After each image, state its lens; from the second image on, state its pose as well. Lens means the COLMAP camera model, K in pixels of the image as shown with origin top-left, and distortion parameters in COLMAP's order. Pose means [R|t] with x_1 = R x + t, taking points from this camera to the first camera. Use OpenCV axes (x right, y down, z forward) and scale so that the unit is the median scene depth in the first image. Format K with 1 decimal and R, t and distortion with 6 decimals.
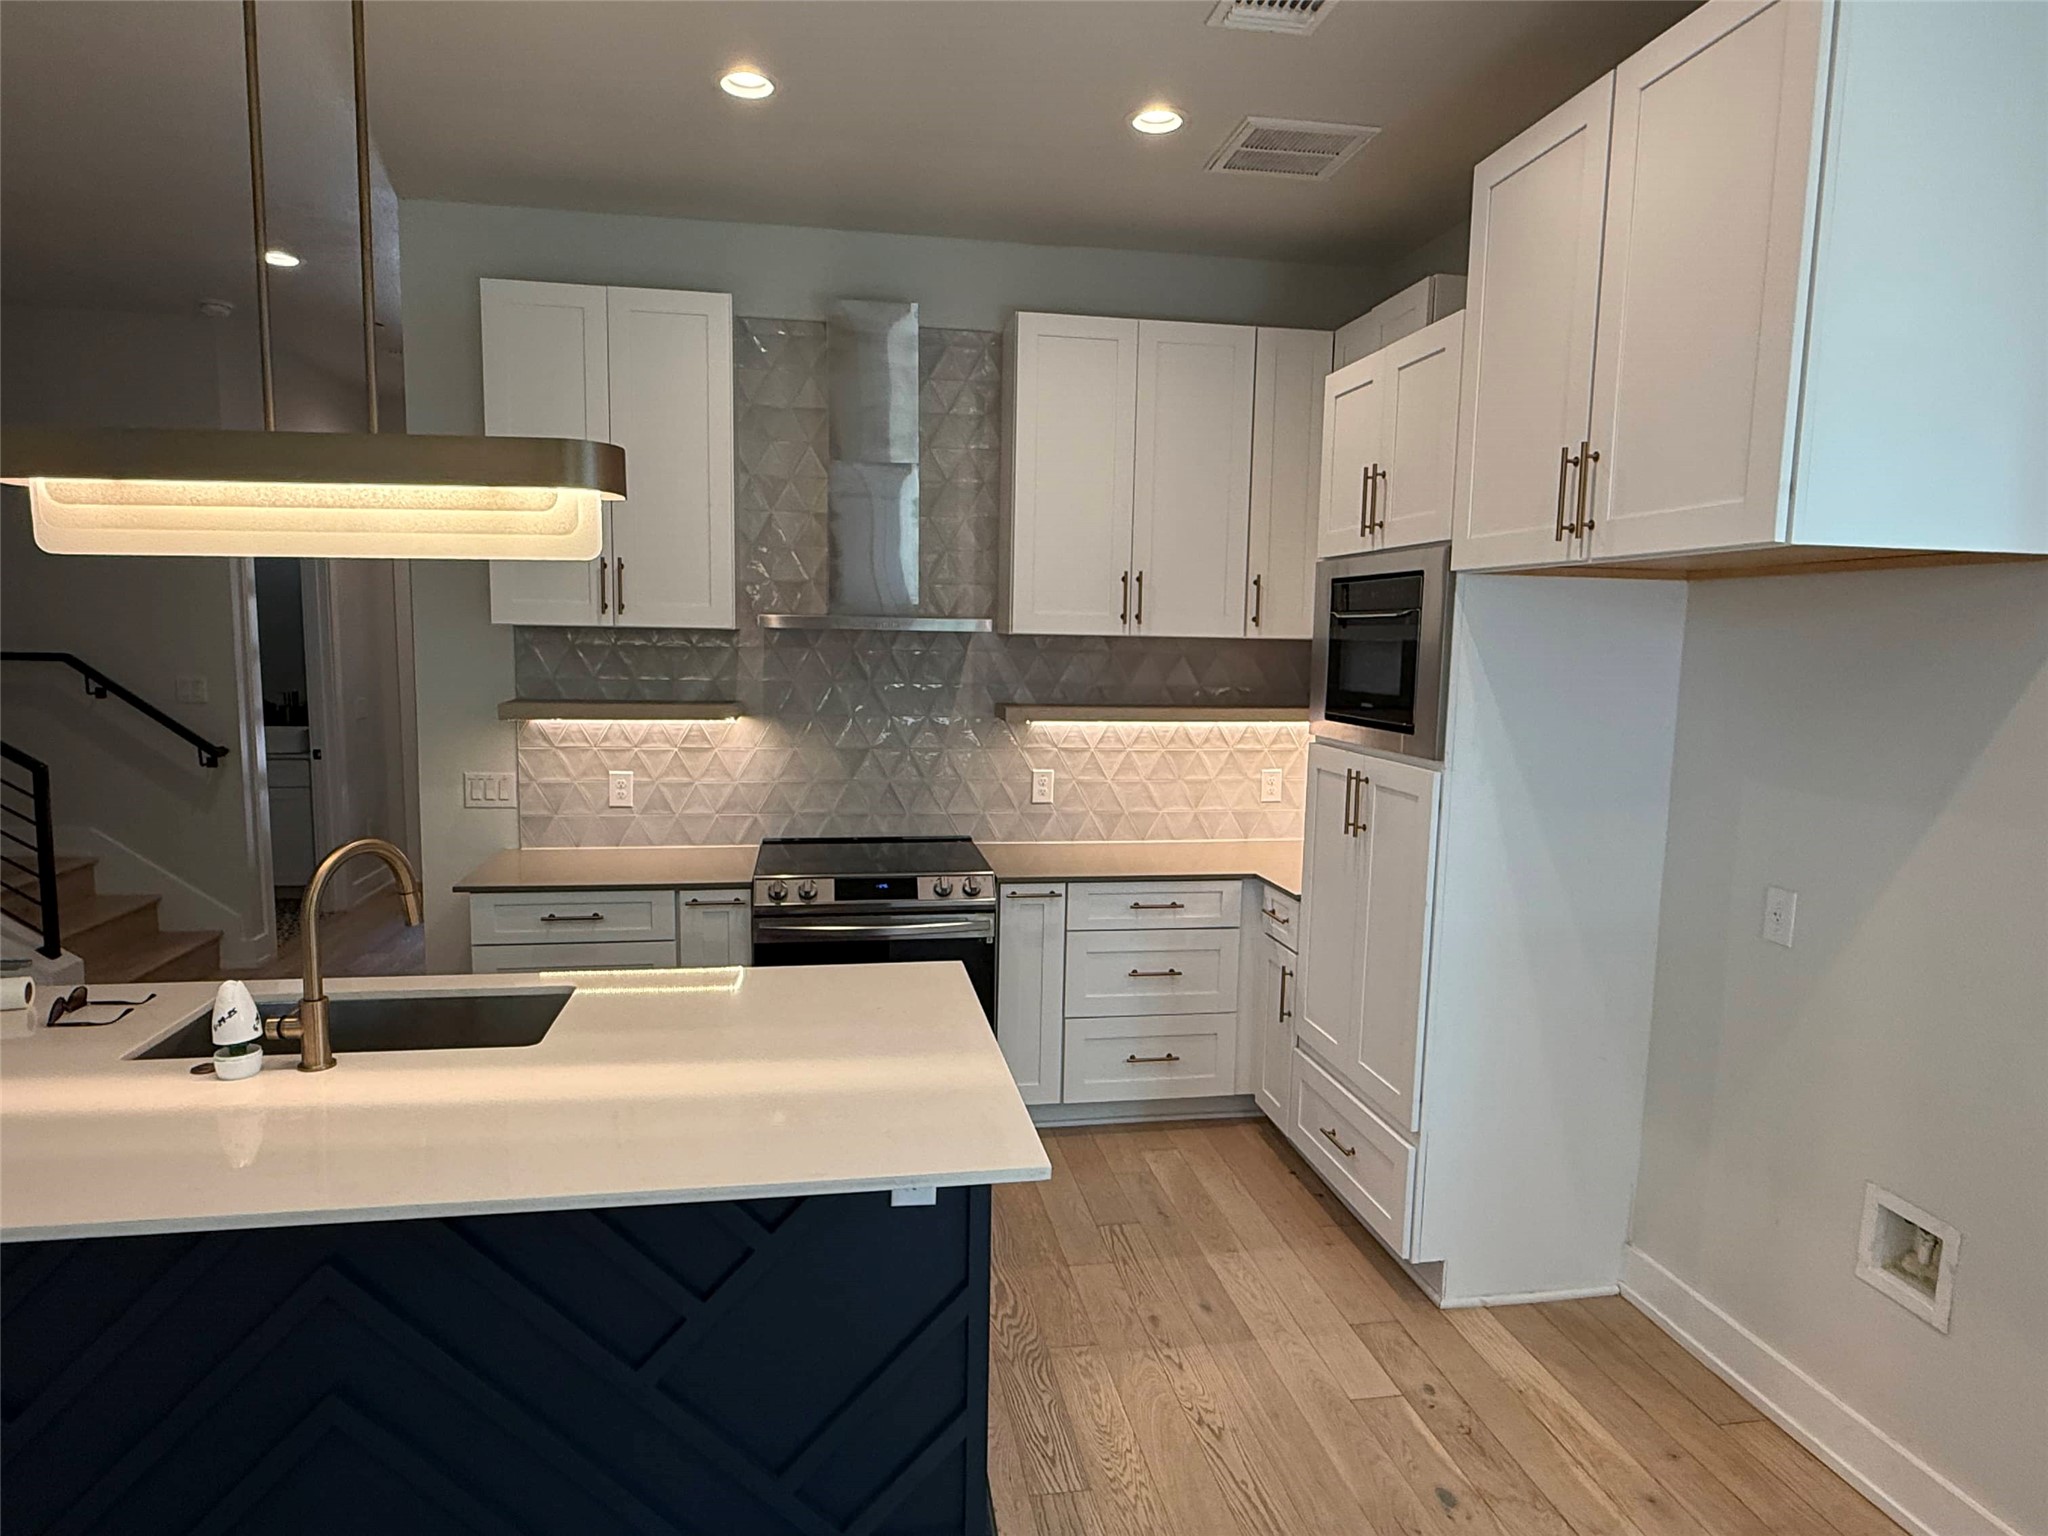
lens RADIAL K [[1210.1, 0, 1026.1], [0, 1210.1, 776.1], [0, 0, 1]] dist [0.002278, -0.000168]
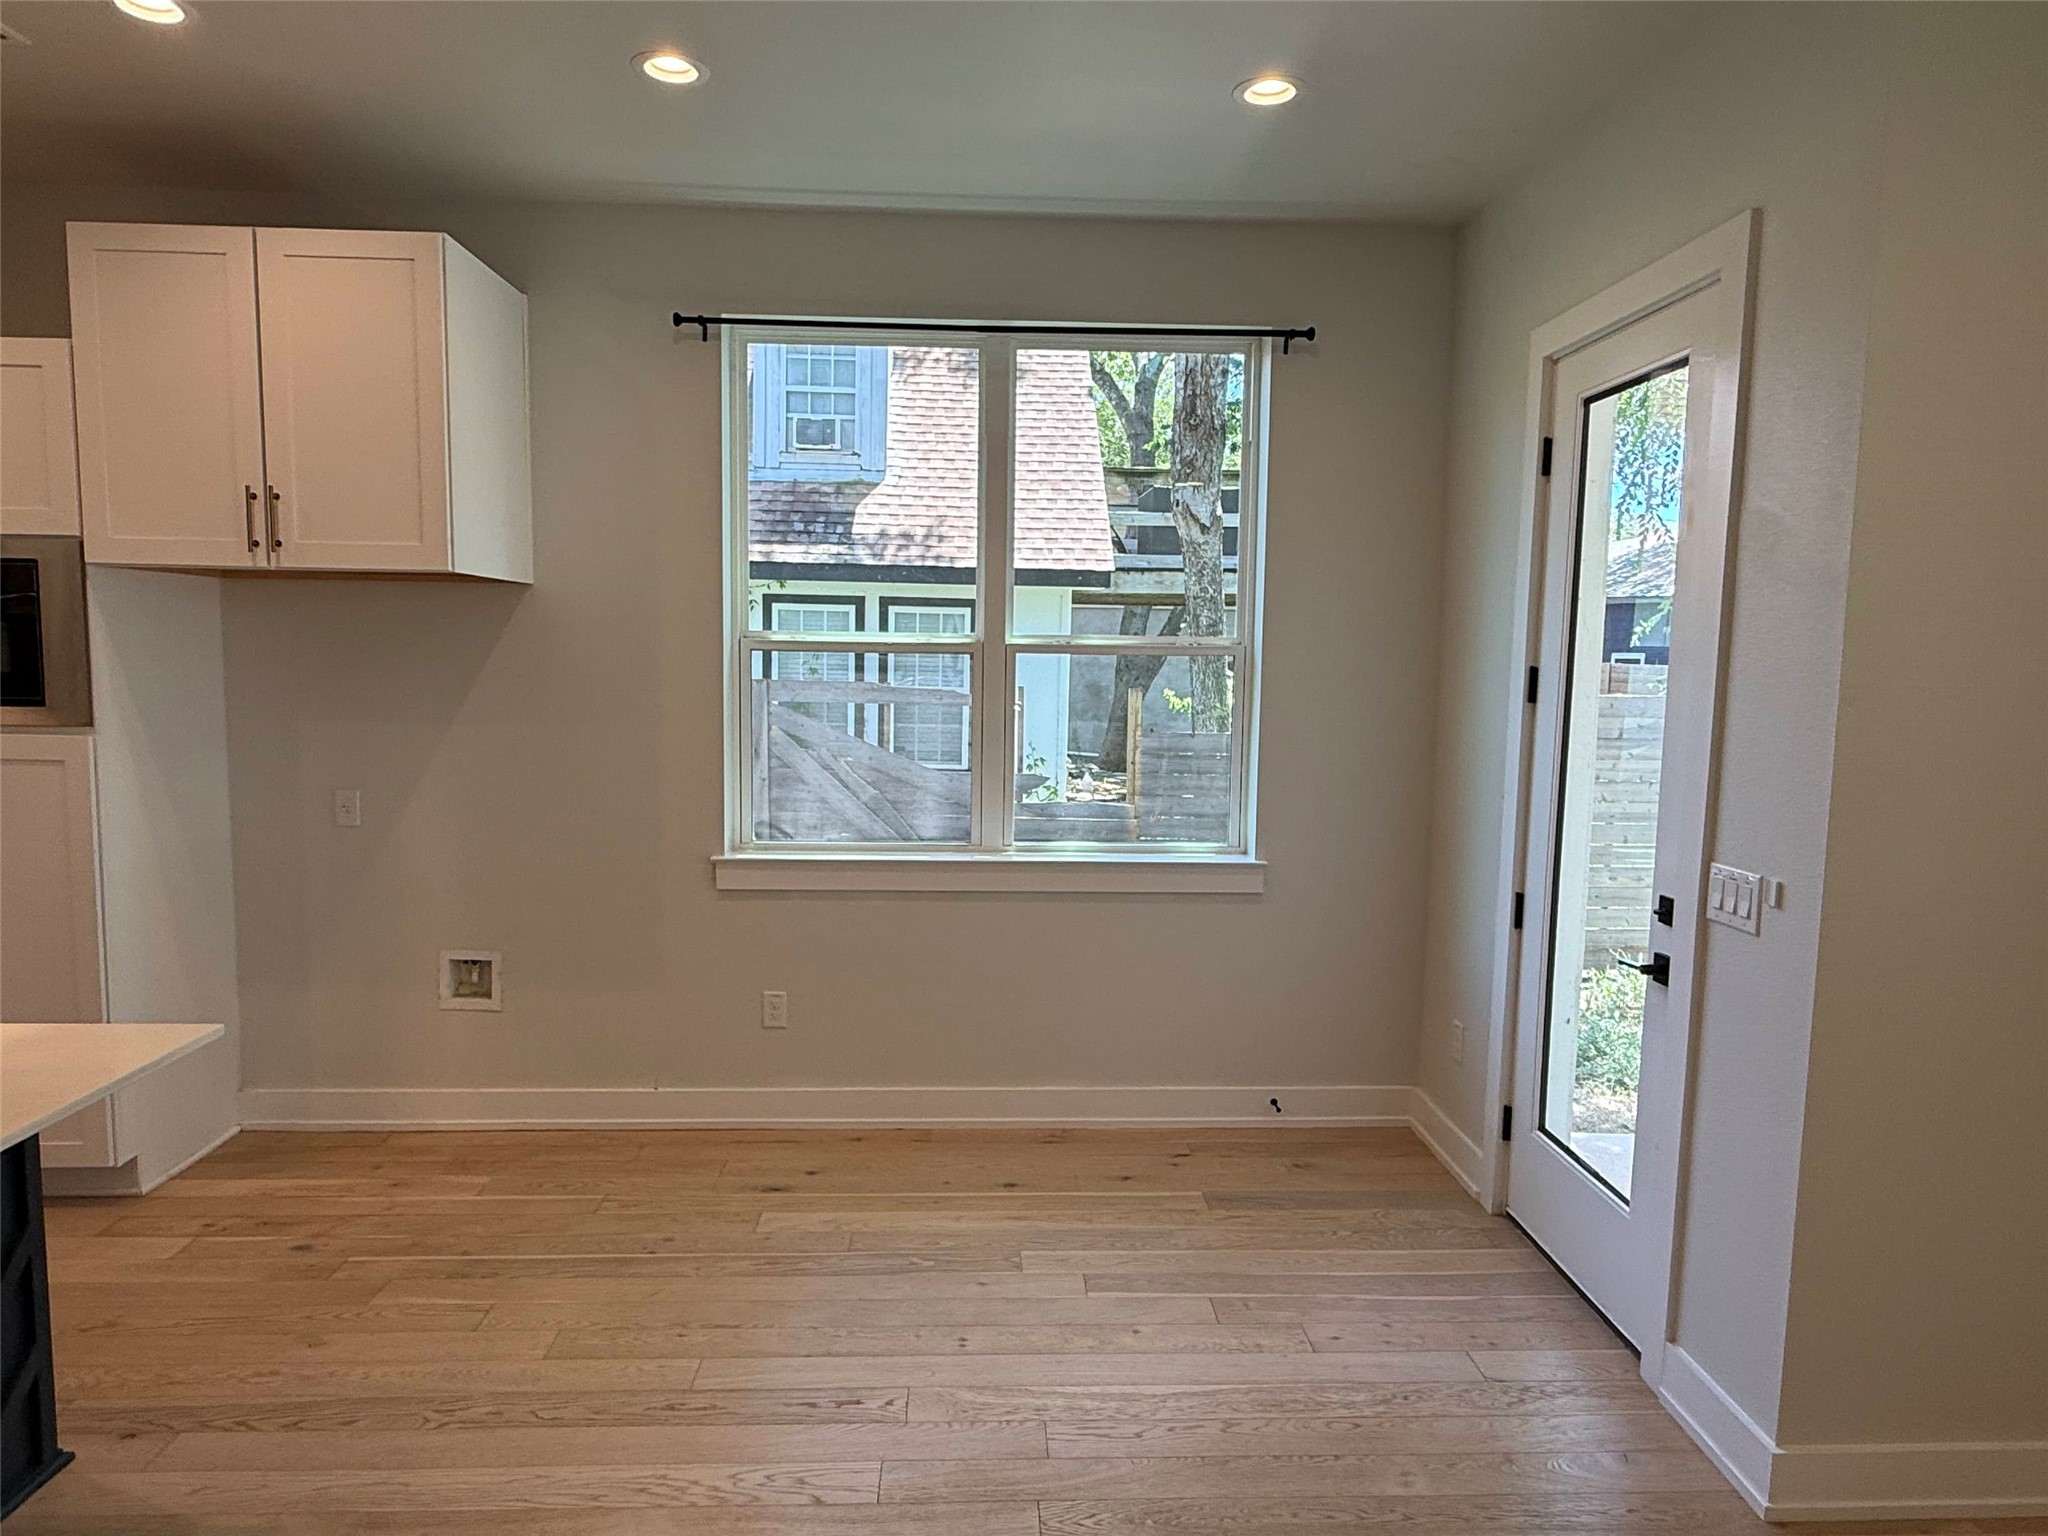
lens RADIAL K [[1292.1, 0, 1024.0], [0, 1292.1, 768.0], [0, 0, 1]] dist [0.000377, -0.002298]
pose [[0.140060, -0.114406, 0.983511, -0.847998], [0.100600, 0.989806, 0.100812, -0.008913], [-0.985019, 0.084822, 0.150141, -0.068697]]
